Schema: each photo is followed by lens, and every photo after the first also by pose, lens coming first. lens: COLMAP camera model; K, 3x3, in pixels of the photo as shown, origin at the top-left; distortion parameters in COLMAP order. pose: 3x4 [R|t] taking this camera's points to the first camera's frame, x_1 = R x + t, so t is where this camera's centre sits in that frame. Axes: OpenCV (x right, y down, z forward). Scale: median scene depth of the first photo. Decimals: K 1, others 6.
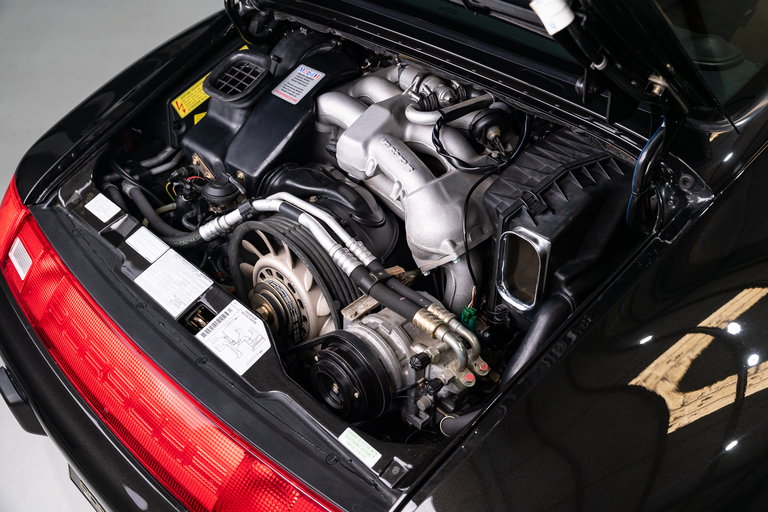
lens RADIAL K [[741.4, 0, 385.4], [0, 741.4, 253.3], [0, 0, 1]] dist [-0.002840, 0.000000]
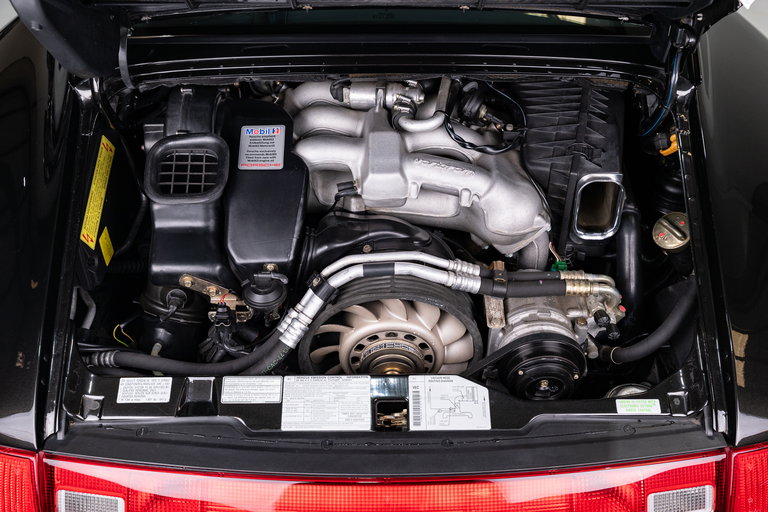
lens RADIAL K [[741.4, 0, 384.5], [0, 741.4, 259.0], [0, 0, 1]] dist [-0.002840, 0.000000]
pose [[0.695709, -0.489234, 0.525965, -0.640621], [0.436744, 0.869419, 0.231009, -0.295365], [-0.570301, 0.068997, 0.818533, 0.228604]]
